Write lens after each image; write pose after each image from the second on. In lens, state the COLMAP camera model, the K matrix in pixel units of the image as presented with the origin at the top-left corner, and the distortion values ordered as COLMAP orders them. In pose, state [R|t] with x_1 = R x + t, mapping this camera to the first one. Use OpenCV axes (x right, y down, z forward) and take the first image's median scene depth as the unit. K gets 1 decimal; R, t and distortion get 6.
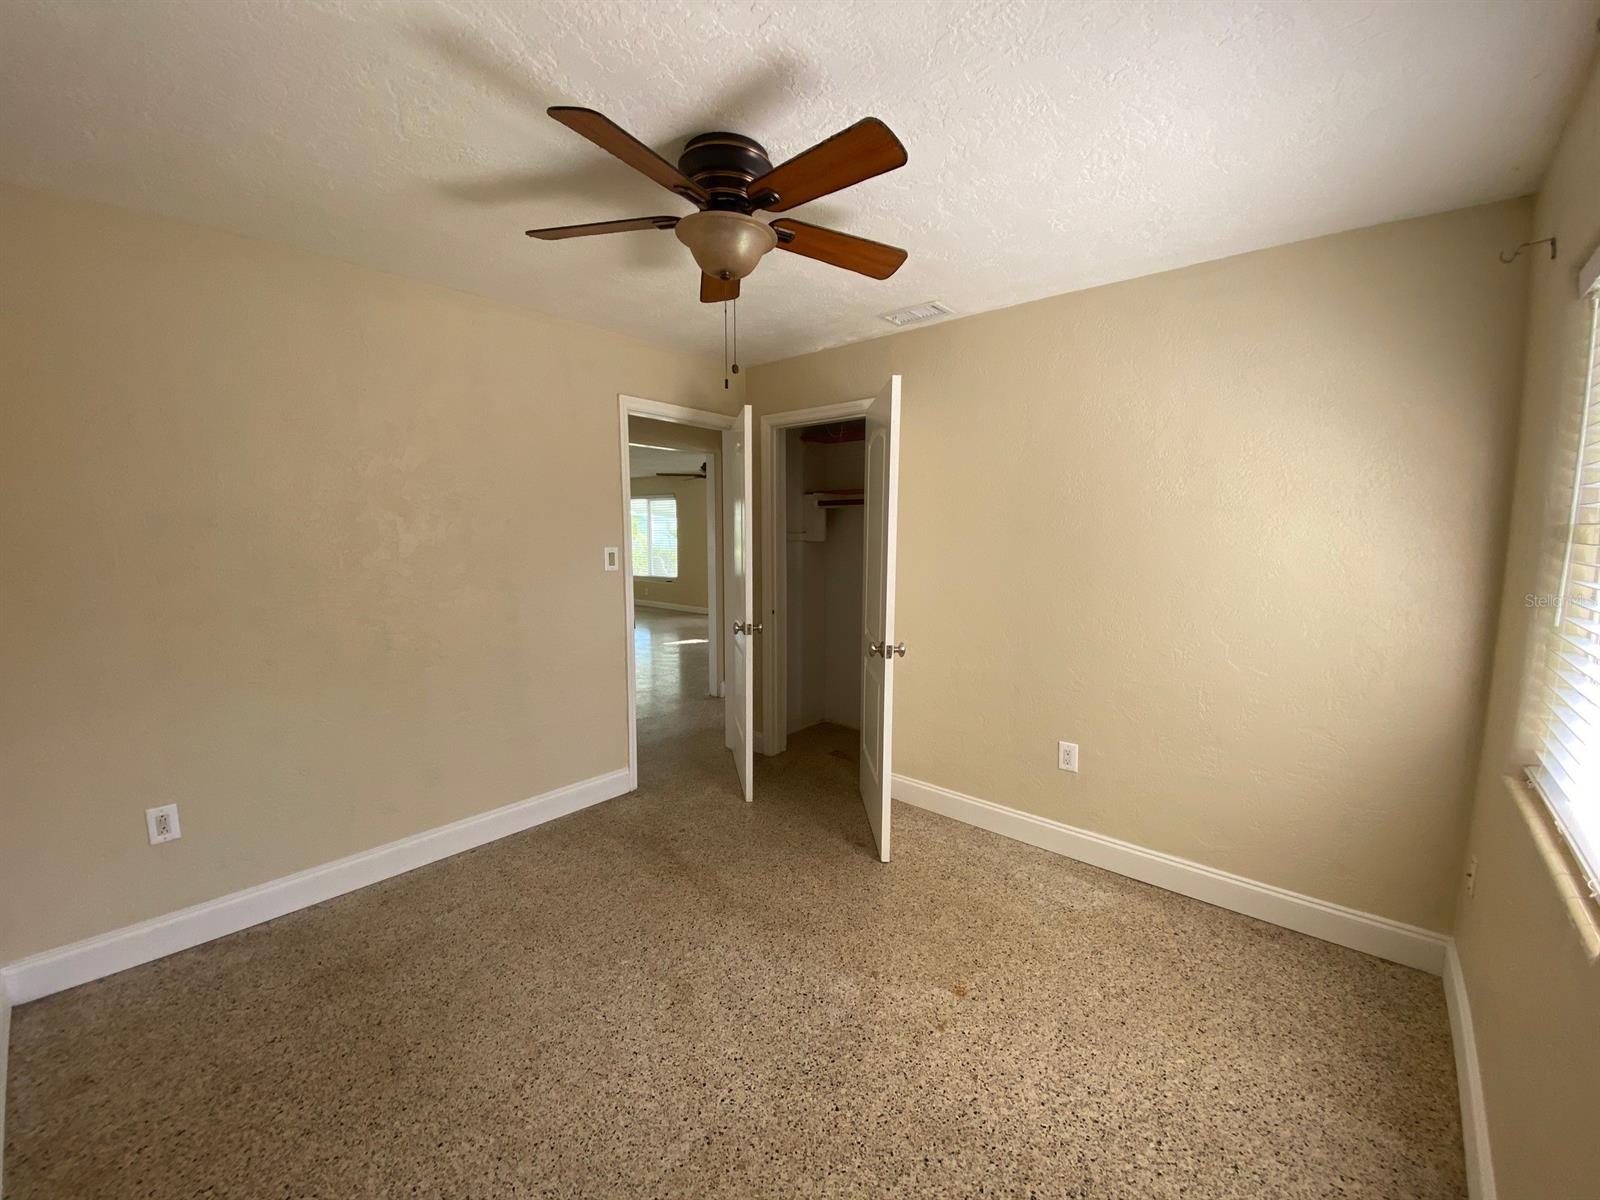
lens RADIAL K [[644.5, 0, 799.0], [0, 644.5, 600.0], [0, 0, 1]] dist [0.034967, -0.028052]
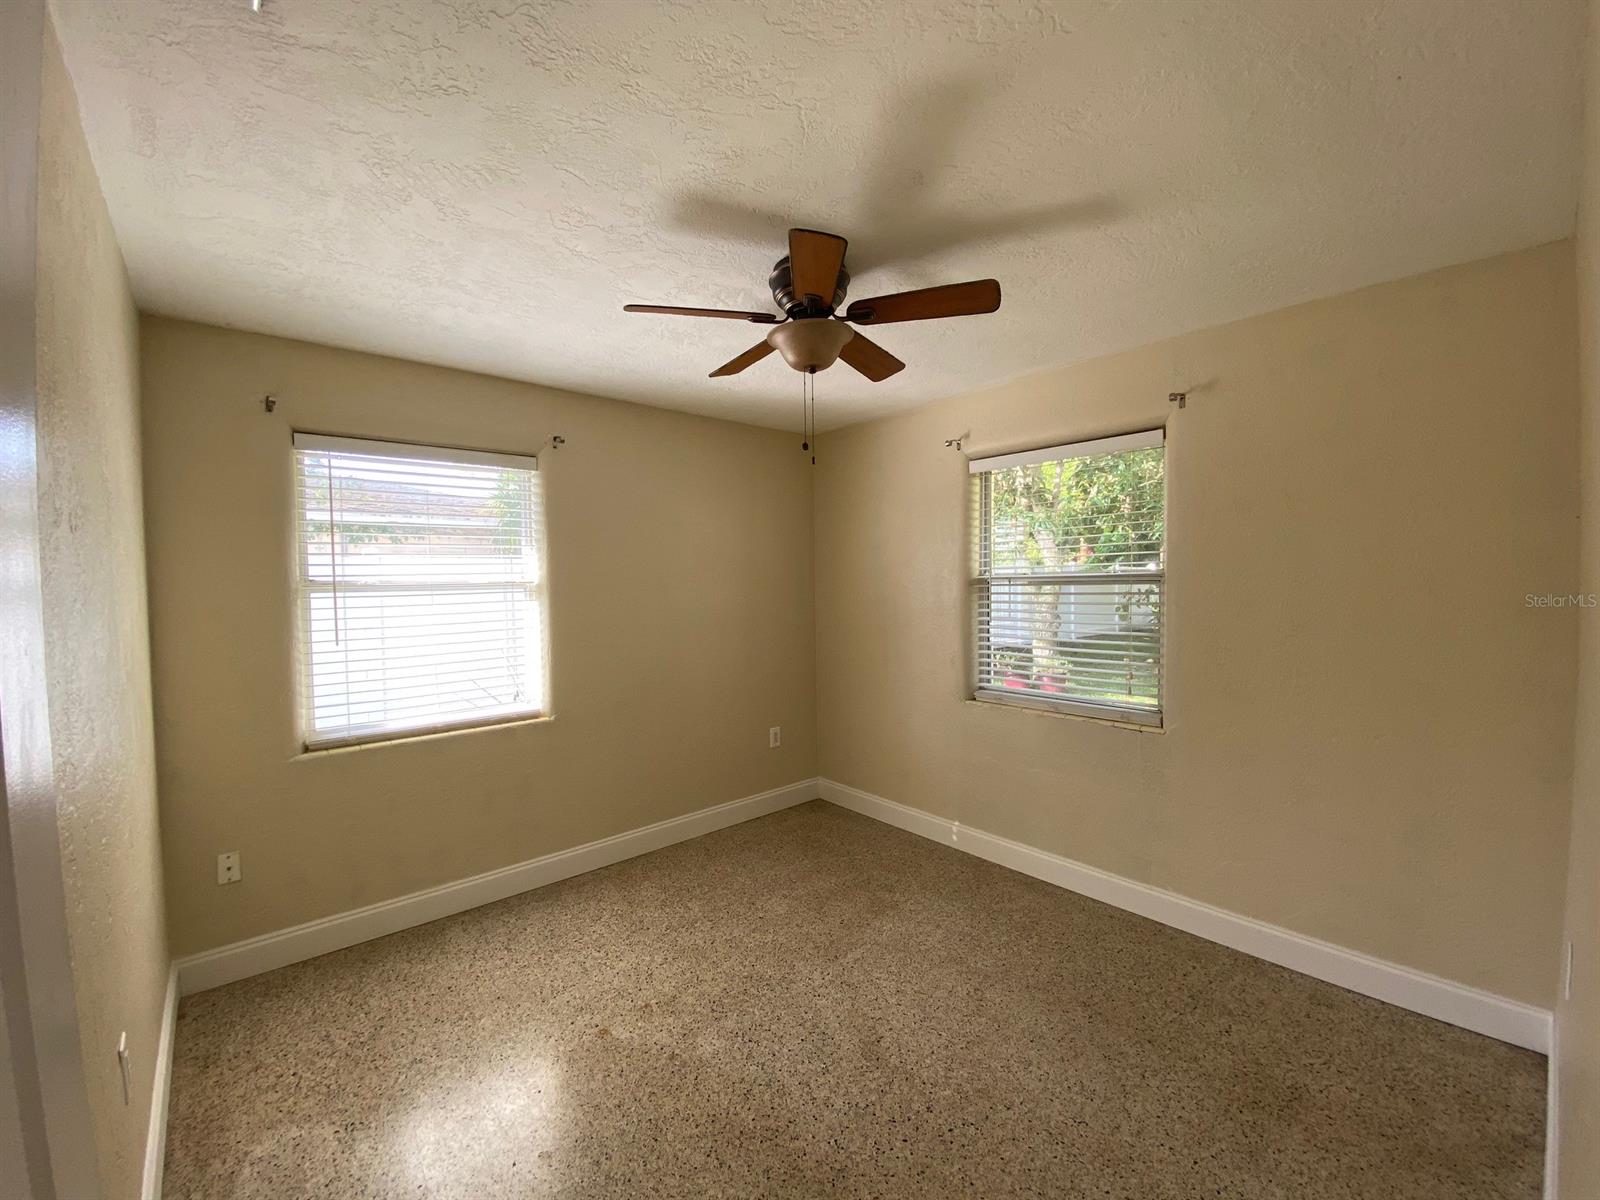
lens RADIAL K [[644.5, 0, 799.0], [0, 644.5, 600.0], [0, 0, 1]] dist [0.034967, -0.028052]
pose [[-0.989930, 0.006911, 0.141387, -0.215622], [0.027471, 0.989198, 0.143990, -0.223554], [-0.138865, 0.146424, -0.979427, 1.890103]]
